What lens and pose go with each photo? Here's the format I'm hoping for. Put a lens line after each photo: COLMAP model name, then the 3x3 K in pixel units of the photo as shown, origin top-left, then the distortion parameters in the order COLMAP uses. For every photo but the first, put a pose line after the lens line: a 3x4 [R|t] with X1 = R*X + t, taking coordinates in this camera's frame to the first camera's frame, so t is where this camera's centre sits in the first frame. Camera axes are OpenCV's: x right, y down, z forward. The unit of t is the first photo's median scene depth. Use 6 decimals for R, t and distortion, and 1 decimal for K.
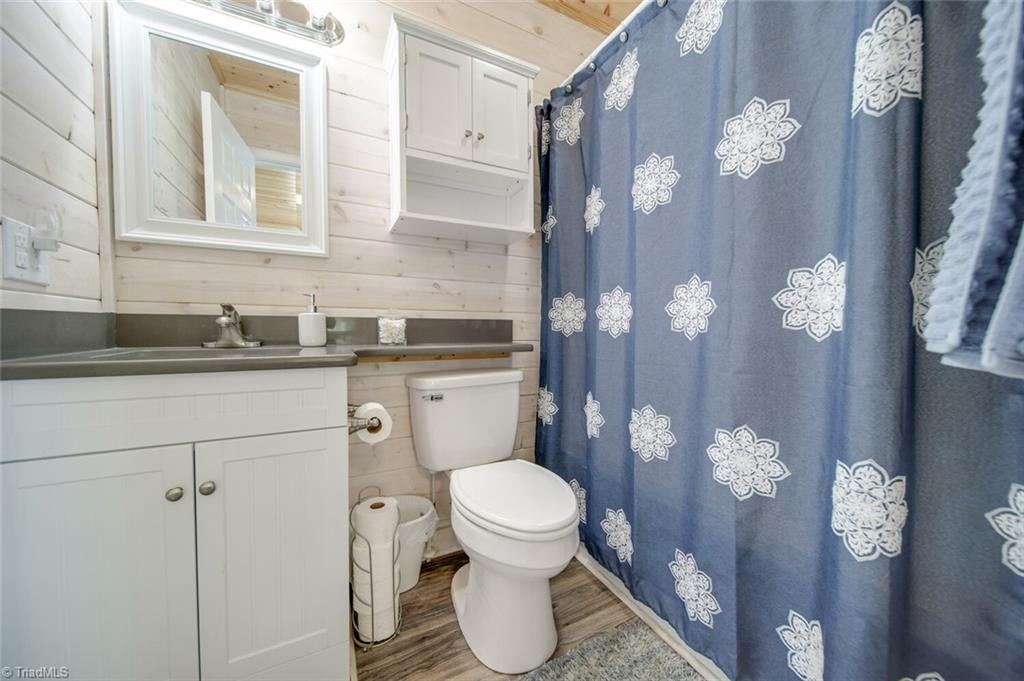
lens RADIAL K [[358.4, 0, 514.2], [0, 358.4, 340.5], [0, 0, 1]] dist [-0.000997, -0.000518]
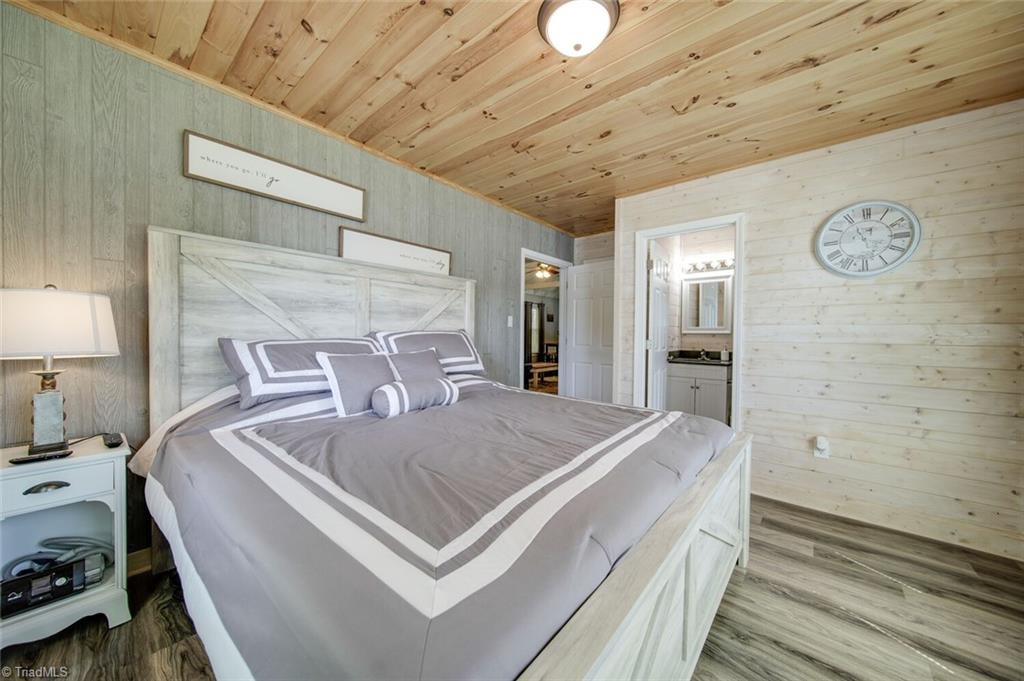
lens RADIAL K [[358.4, 0, 514.2], [0, 358.4, 340.5], [0, 0, 1]] dist [-0.000997, -0.000518]
pose [[0.385575, 0.015512, -0.922546, 1.809685], [-0.038920, 0.999242, 0.000535, -0.100690], [0.921855, 0.035699, 0.385886, -2.173115]]
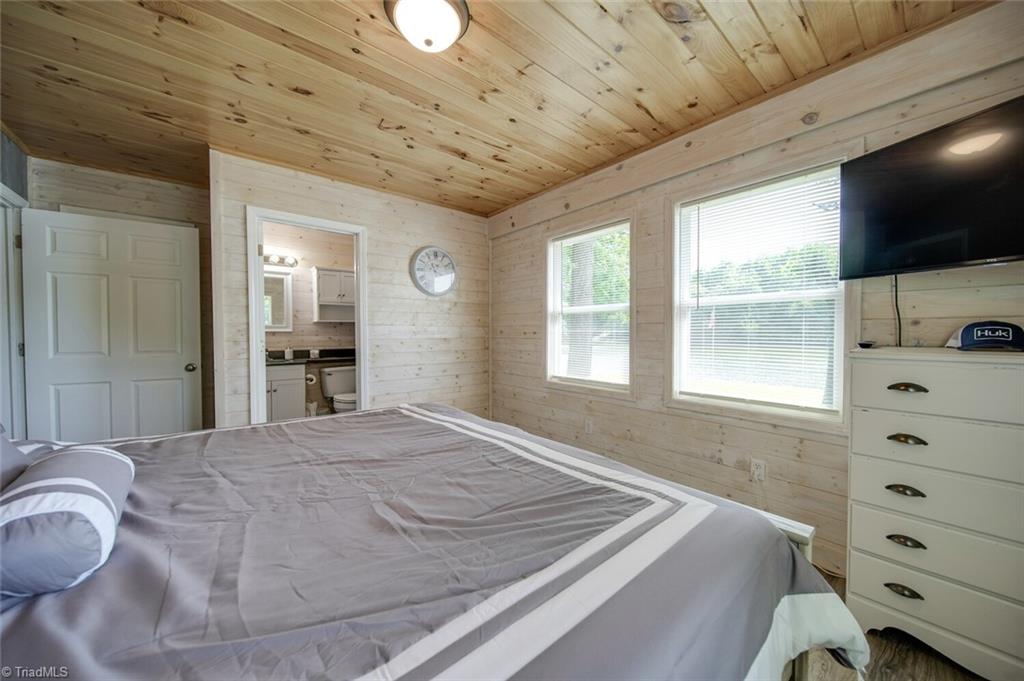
lens RADIAL K [[358.4, 0, 514.2], [0, 358.4, 340.5], [0, 0, 1]] dist [-0.000997, -0.000518]
pose [[0.974340, -0.009868, 0.224865, 0.741580], [0.012237, 0.999883, -0.009146, -0.104215], [-0.224748, 0.011663, 0.974347, -2.754328]]
